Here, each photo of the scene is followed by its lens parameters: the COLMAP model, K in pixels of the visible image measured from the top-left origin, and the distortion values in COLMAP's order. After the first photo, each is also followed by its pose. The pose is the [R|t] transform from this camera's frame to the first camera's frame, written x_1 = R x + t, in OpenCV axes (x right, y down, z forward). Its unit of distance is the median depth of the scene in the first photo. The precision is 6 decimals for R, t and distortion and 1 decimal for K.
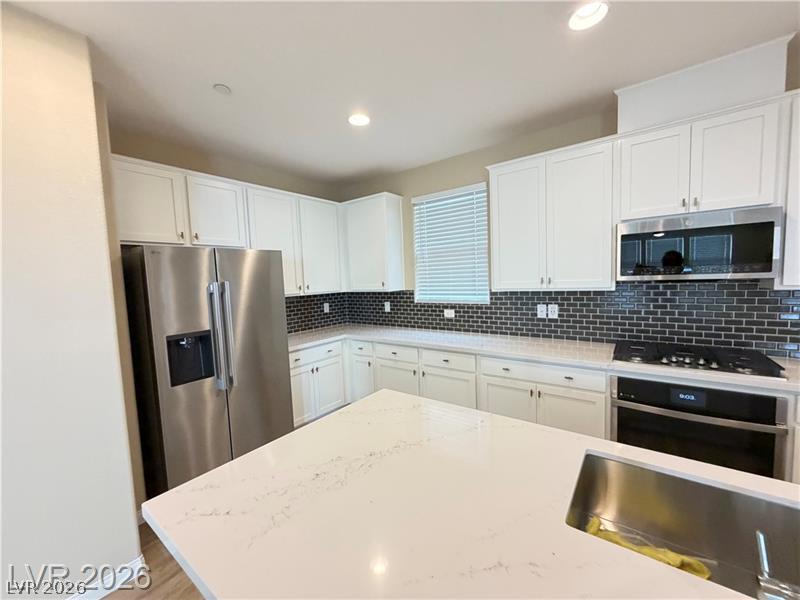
lens RADIAL K [[317.7, 0, 401.0], [0, 317.7, 300.9], [0, 0, 1]] dist [-0.001272, 0.000379]
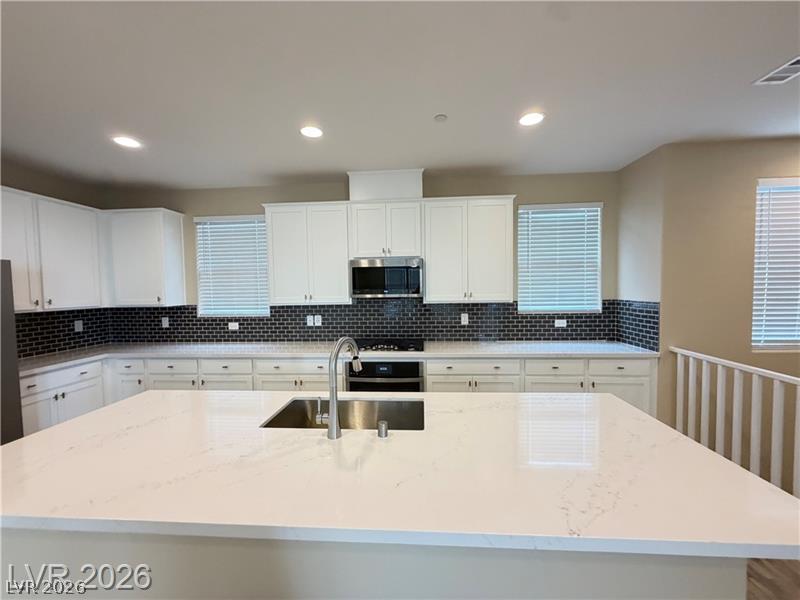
lens RADIAL K [[317.7, 0, 397.1], [0, 317.7, 298.8], [0, 0, 1]] dist [-0.001272, 0.000379]
pose [[0.844908, 0.005313, 0.534885, 0.045275], [0.023591, 0.998608, -0.047183, 0.011712], [-0.534391, 0.052484, 0.843607, -0.251224]]
